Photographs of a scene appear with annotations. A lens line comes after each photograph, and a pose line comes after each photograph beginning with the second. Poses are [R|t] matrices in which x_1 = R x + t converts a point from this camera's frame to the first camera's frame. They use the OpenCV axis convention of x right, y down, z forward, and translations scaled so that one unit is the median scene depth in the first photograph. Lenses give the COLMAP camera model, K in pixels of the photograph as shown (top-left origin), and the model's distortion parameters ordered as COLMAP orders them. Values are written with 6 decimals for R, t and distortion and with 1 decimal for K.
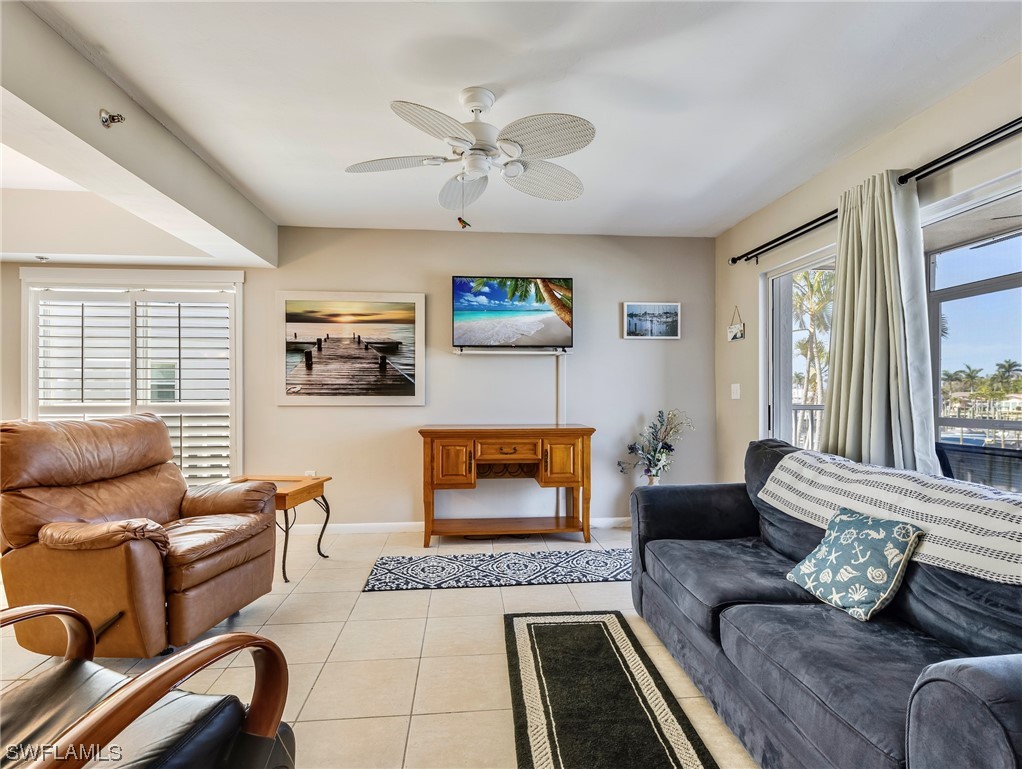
lens RADIAL K [[518.5, 0, 521.8], [0, 518.5, 391.5], [0, 0, 1]] dist [0.005450, -0.002027]
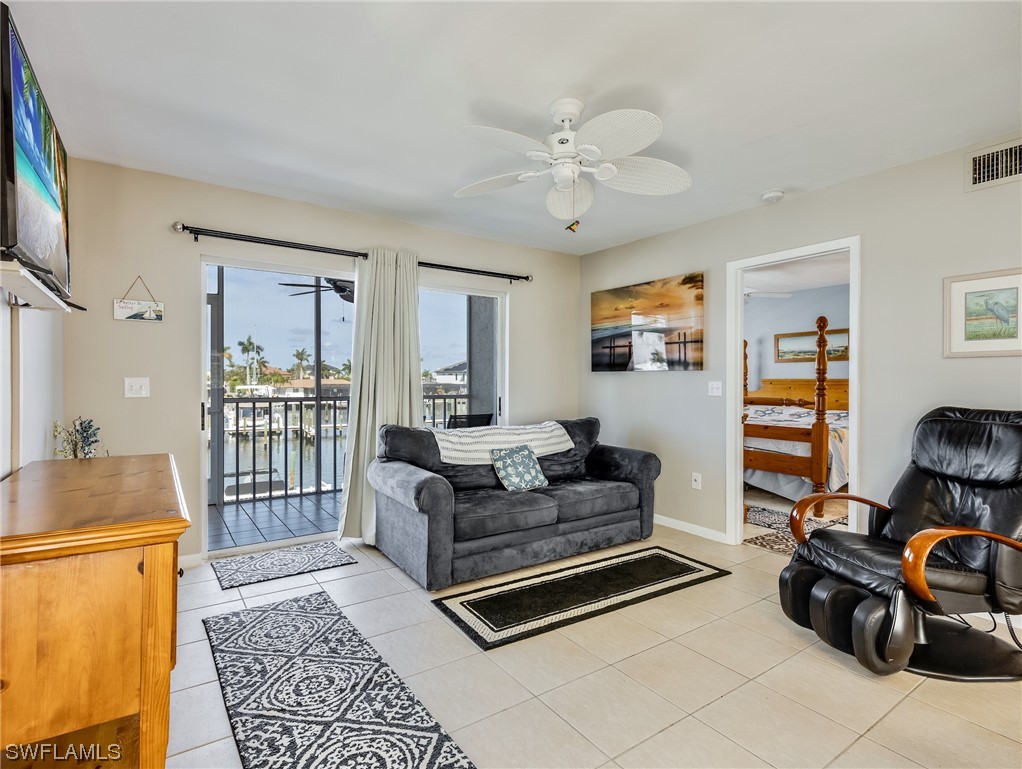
lens RADIAL K [[518.5, 0, 522.9], [0, 518.5, 383.3], [0, 0, 1]] dist [0.005450, -0.002027]
pose [[-0.500265, -0.004037, 0.865863, -0.527580], [-0.008673, 0.999962, -0.000349, -0.011403], [-0.865829, -0.007684, -0.500282, 0.889117]]
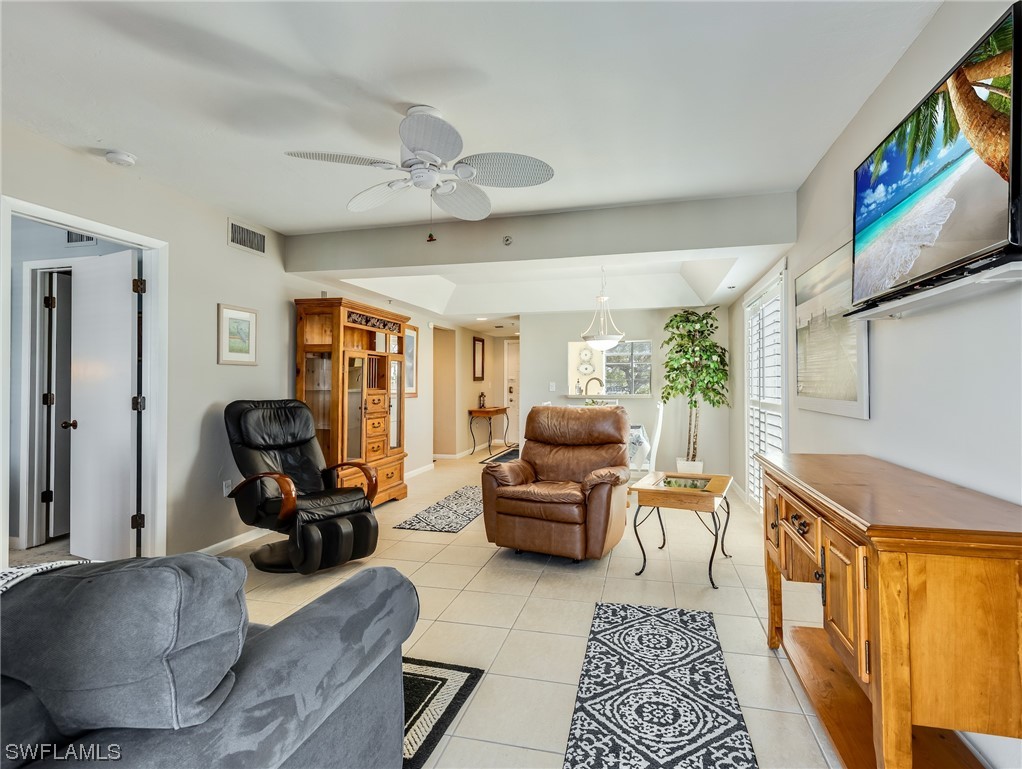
lens RADIAL K [[518.5, 0, 502.0], [0, 518.5, 372.0], [0, 0, 1]] dist [0.005450, -0.002027]
pose [[-0.362309, -0.019117, -0.931862, 0.467756], [0.005172, 0.999733, -0.022520, -0.012568], [0.932044, -0.012978, -0.362113, 0.853555]]
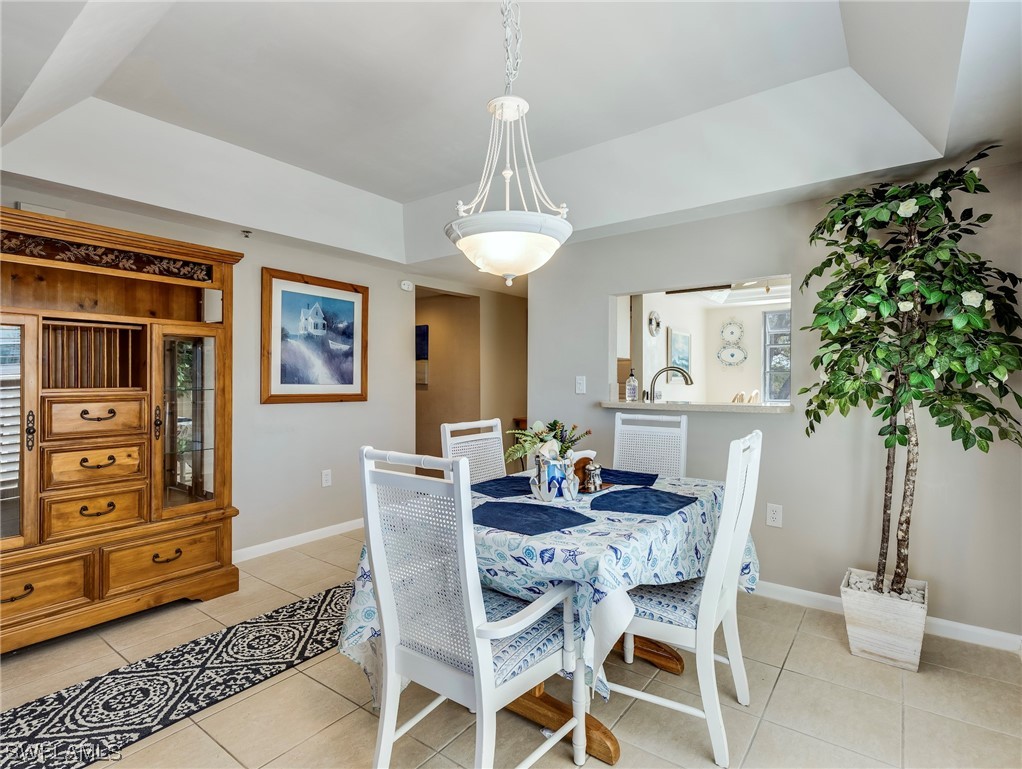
lens RADIAL K [[518.5, 0, 505.2], [0, 518.5, 382.6], [0, 0, 1]] dist [0.005450, -0.002027]
pose [[-0.683620, 0.006769, -0.729807, -0.438566], [0.004621, 0.999977, 0.004946, -0.010849], [0.729823, 0.000009, -0.683636, 0.895267]]
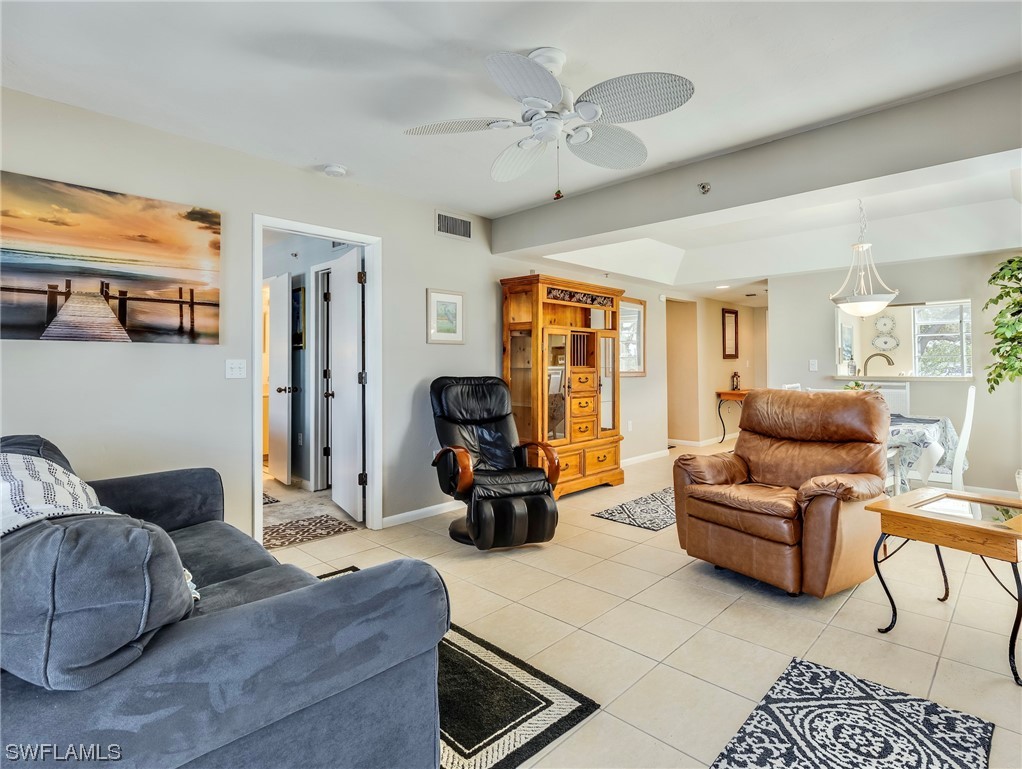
lens RADIAL K [[518.5, 0, 516.3], [0, 518.5, 355.2], [0, 0, 1]] dist [0.005450, -0.002027]
pose [[-0.766571, -0.006834, -0.642123, 0.314273], [0.004967, 0.999850, -0.016570, -0.009776], [0.642140, -0.015892, -0.766423, 0.936369]]
